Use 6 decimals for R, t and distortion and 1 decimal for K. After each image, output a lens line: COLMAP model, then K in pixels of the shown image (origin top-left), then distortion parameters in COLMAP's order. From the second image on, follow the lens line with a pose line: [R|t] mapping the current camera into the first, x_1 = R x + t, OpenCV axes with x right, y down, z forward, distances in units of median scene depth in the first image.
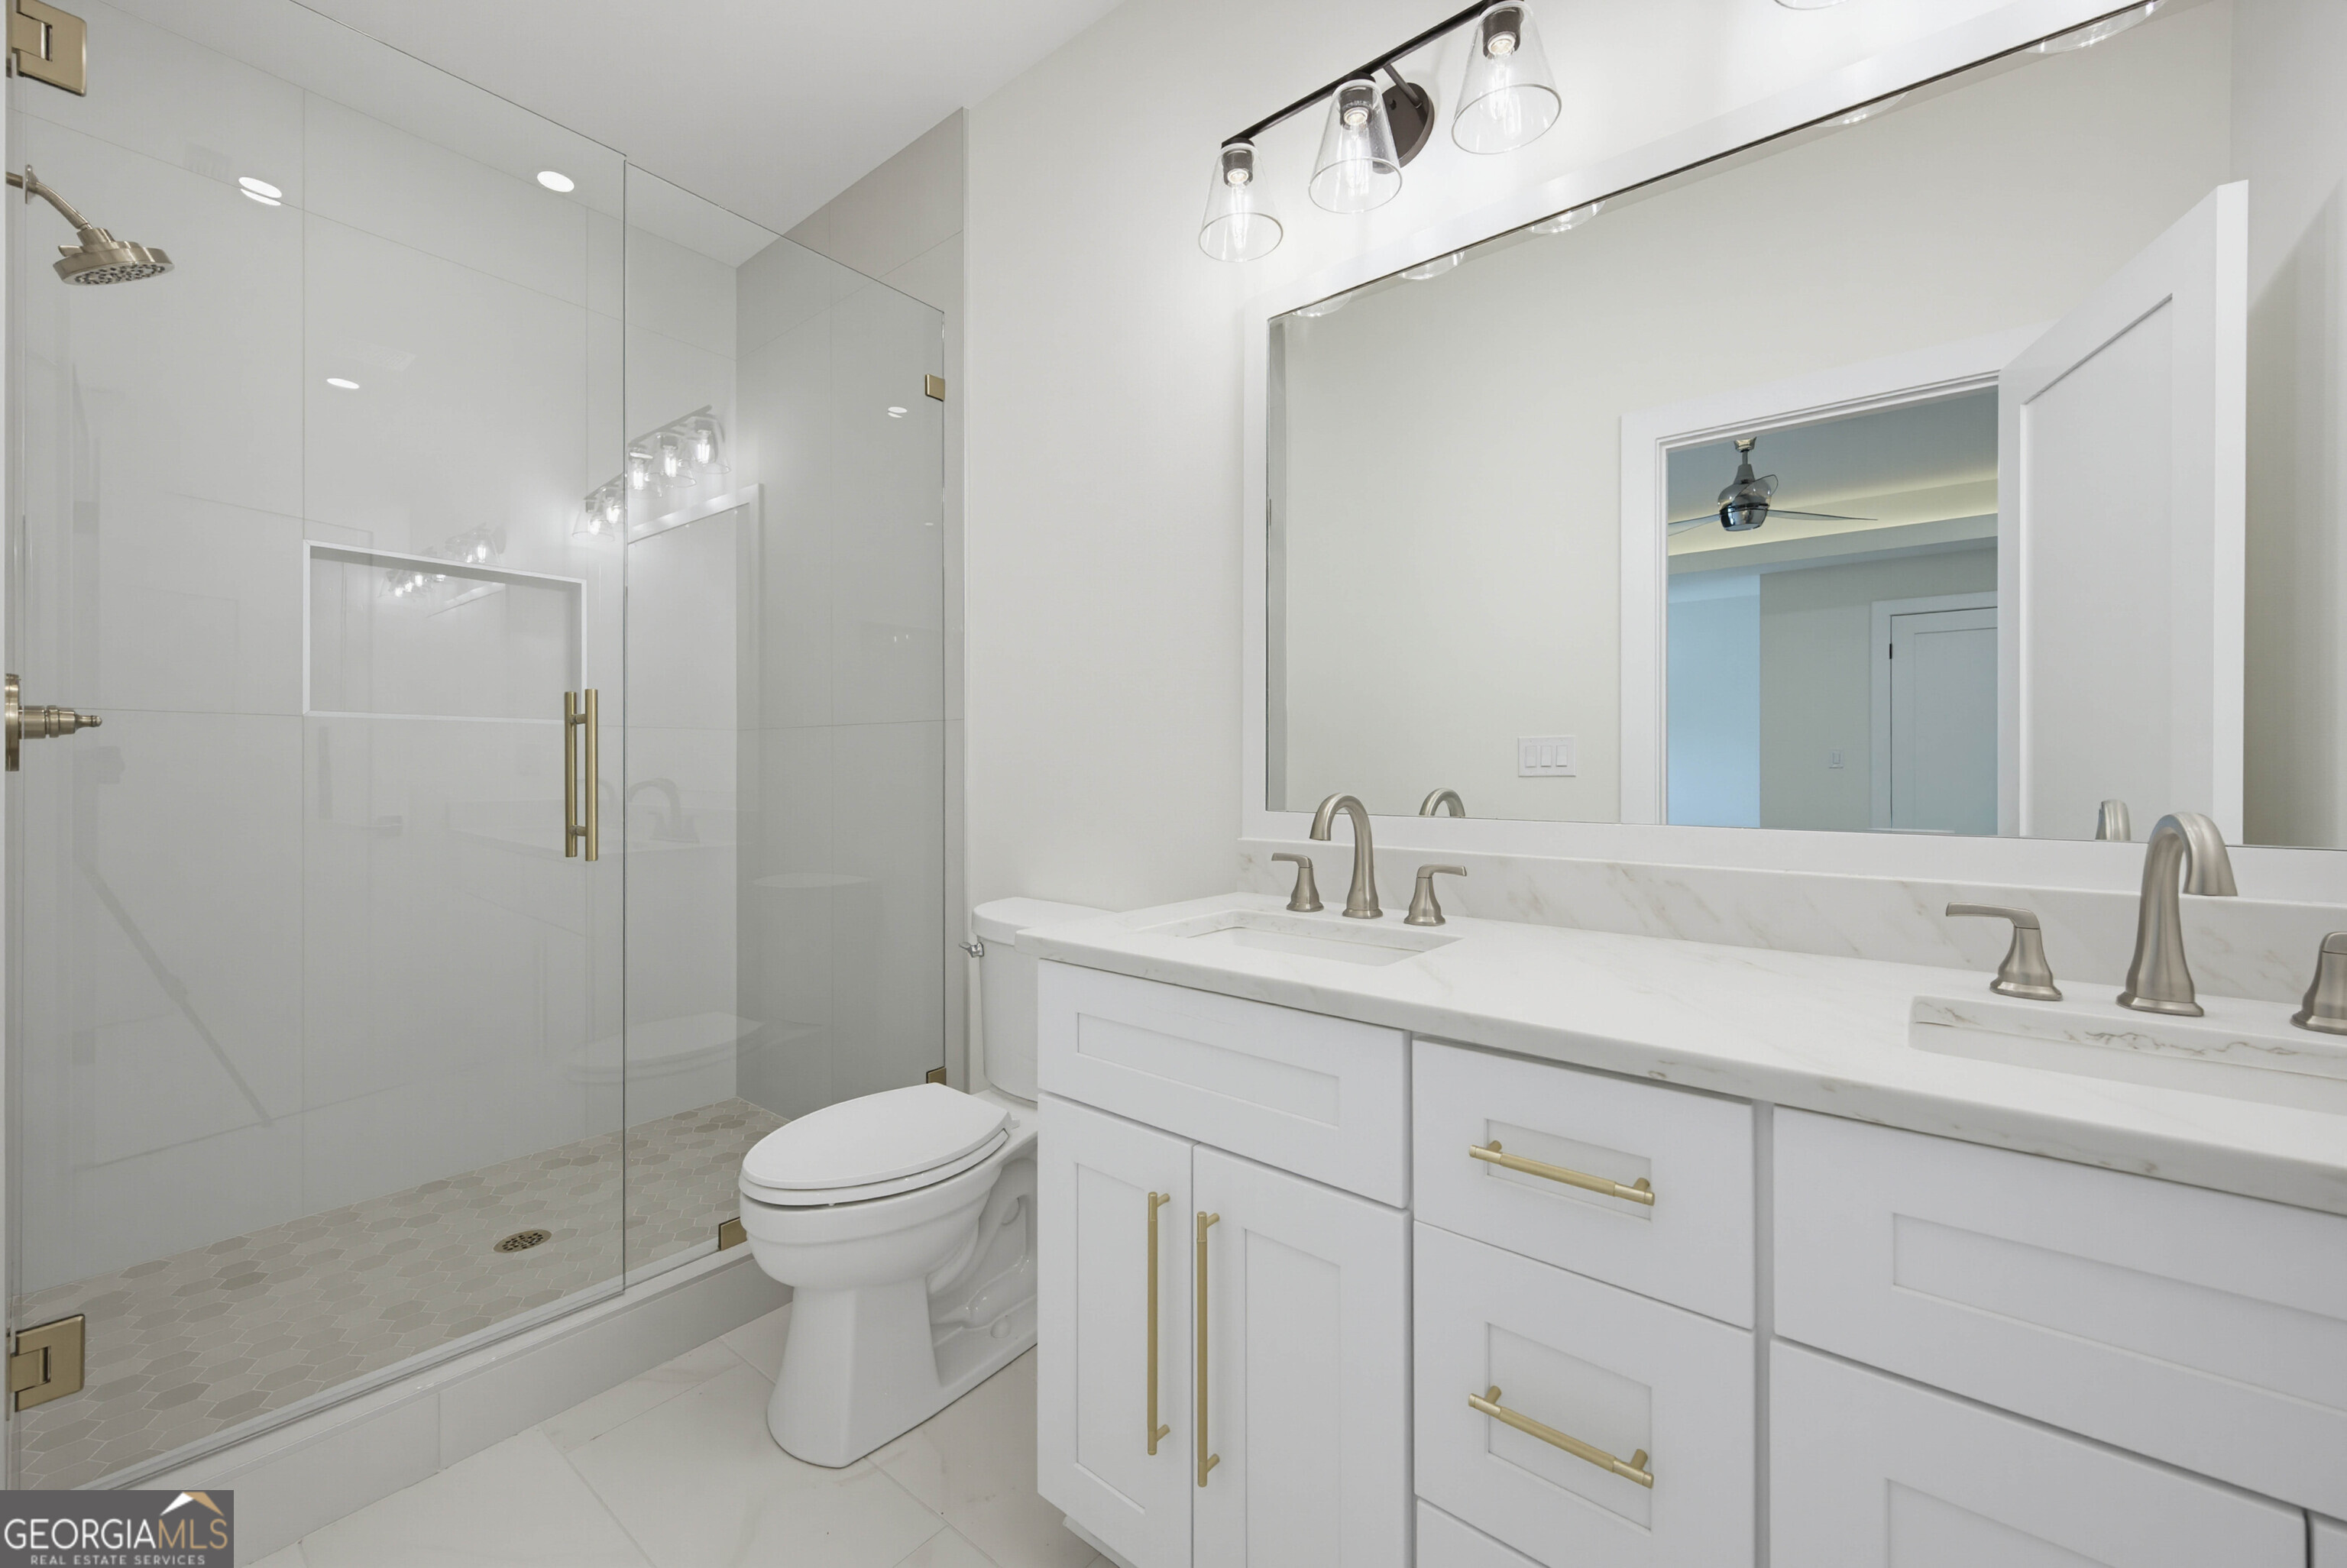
lens RADIAL K [[933.0, 0, 1173.5], [0, 933.0, 784.0], [0, 0, 1]] dist [-0.027137, -0.000302]
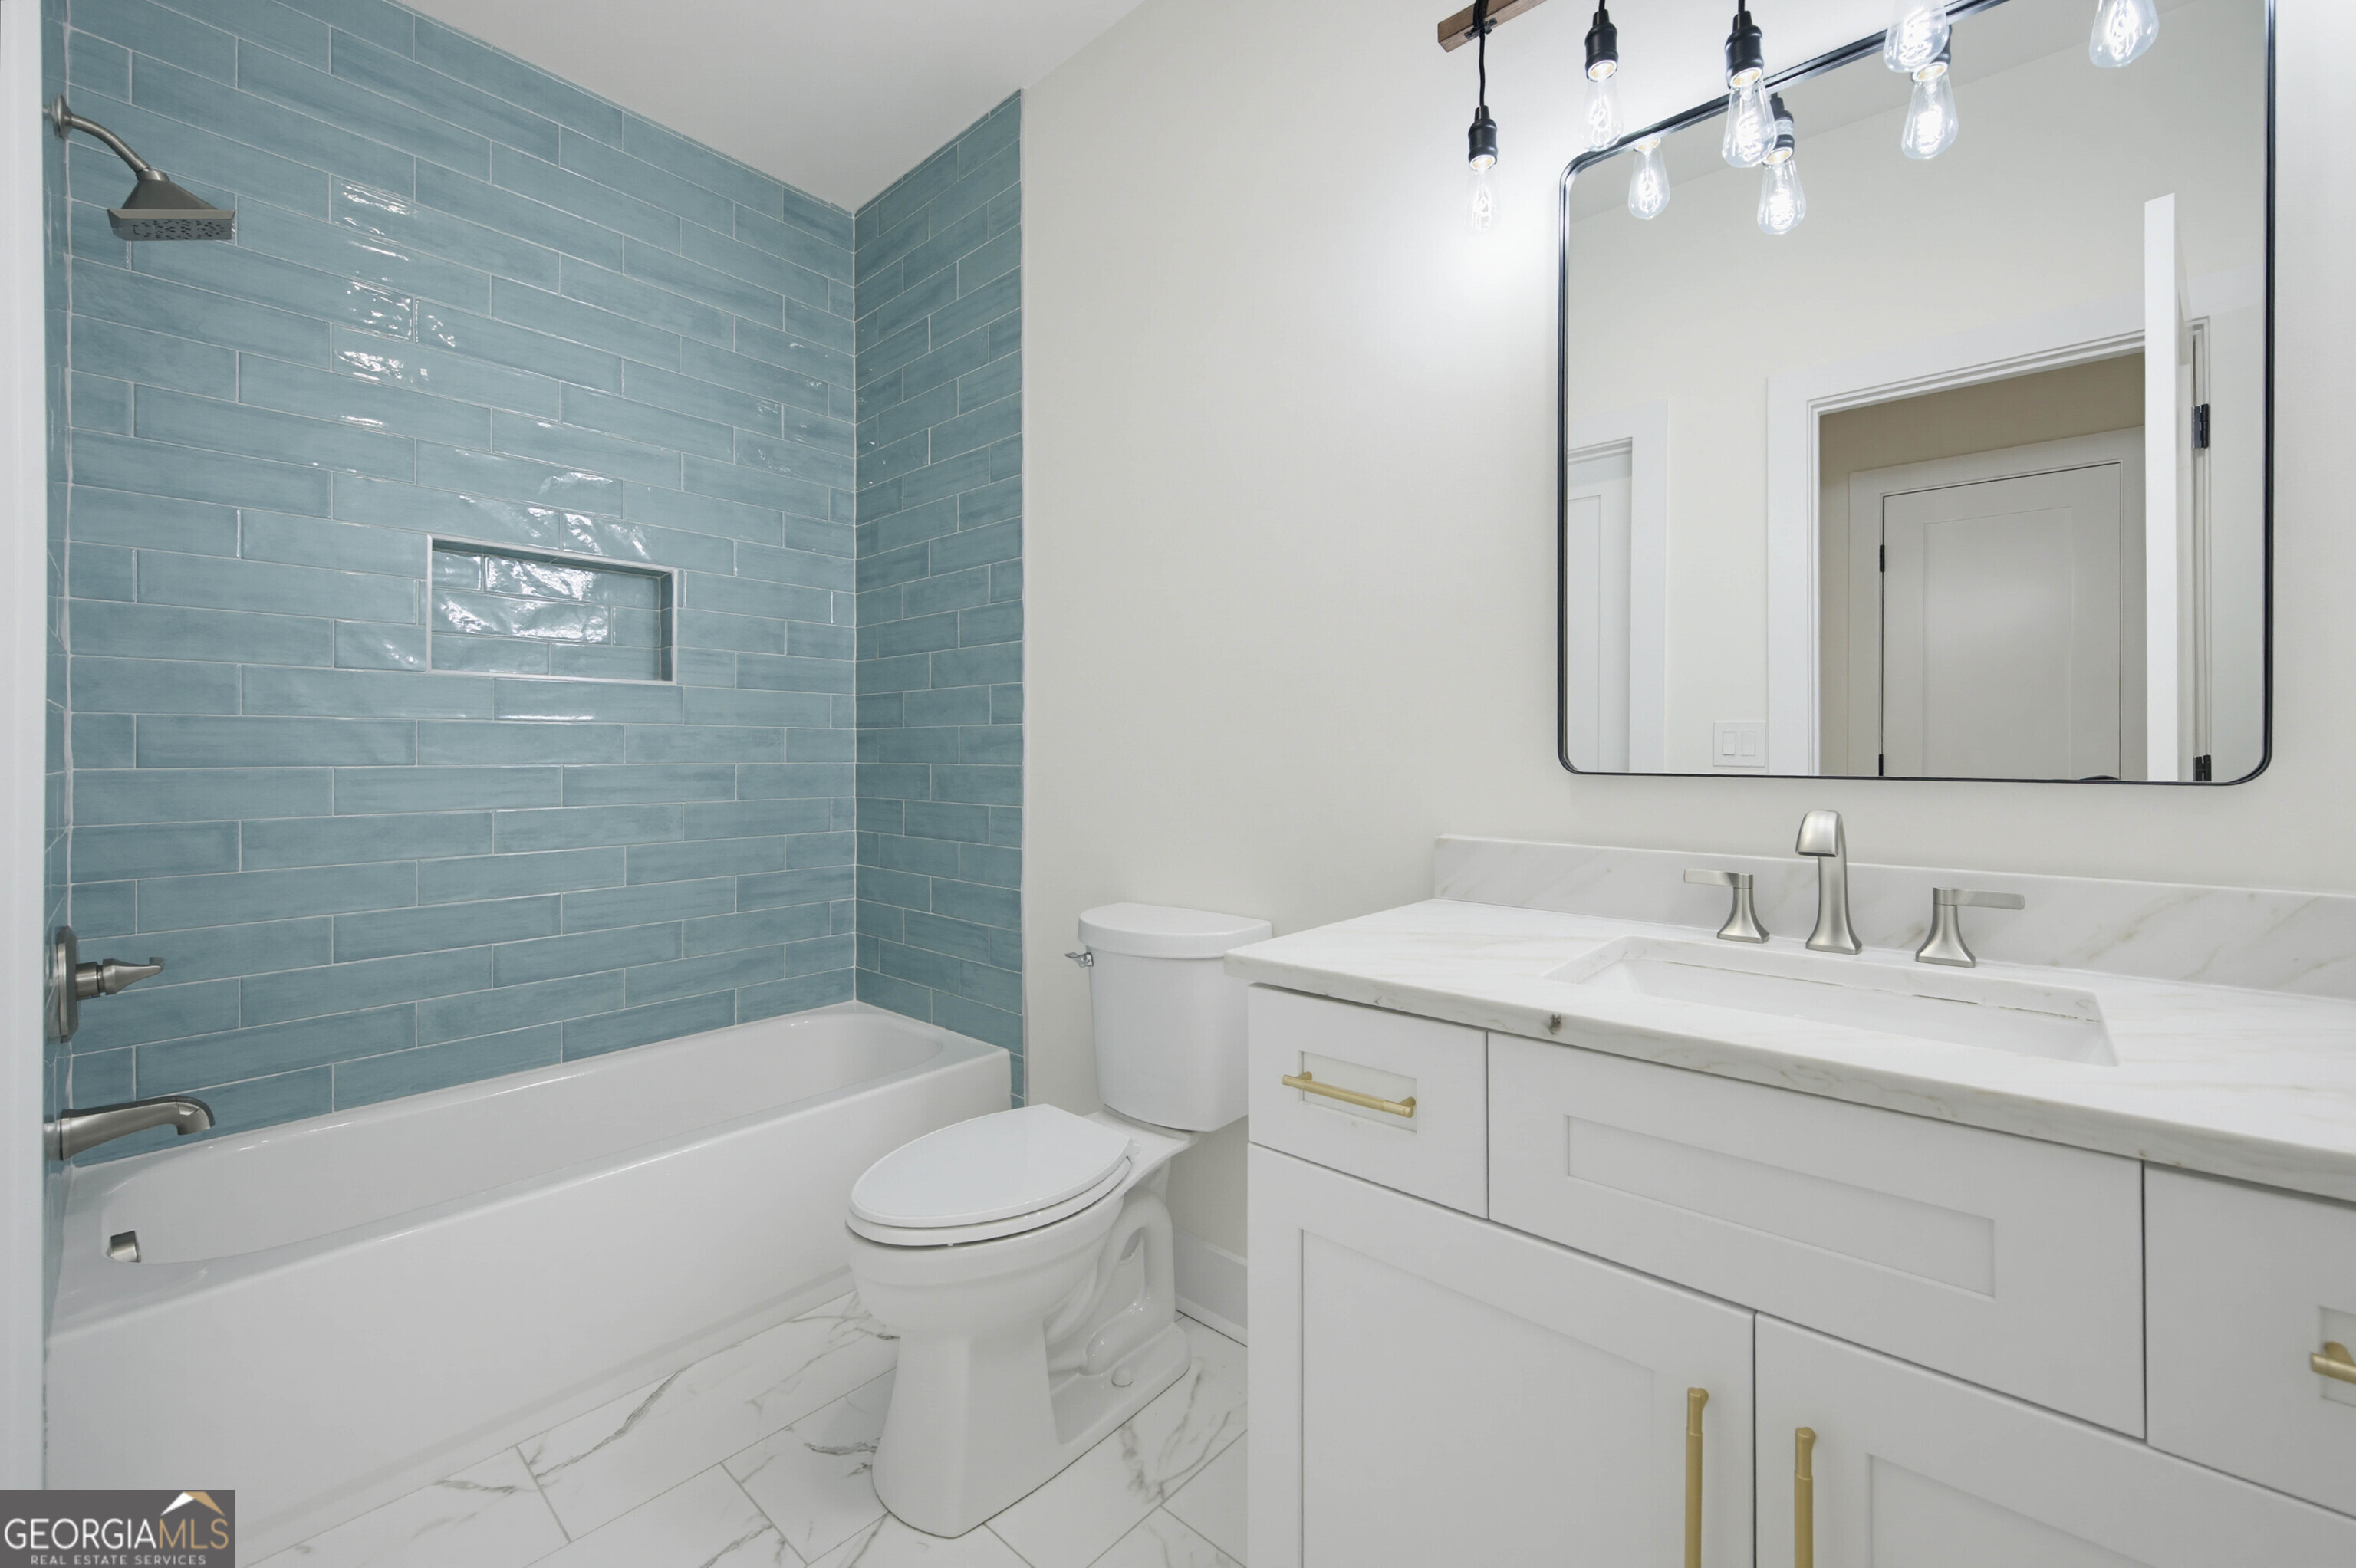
lens RADIAL K [[929.0, 0, 1178.0], [0, 929.0, 784.0], [0, 0, 1]] dist [-0.001113, -0.008318]
pose [[0.999143, -0.003582, -0.041237, -0.096474], [0.003626, 0.999993, 0.000985, 0.001695], [0.041233, -0.001134, 0.999149, 0.088037]]
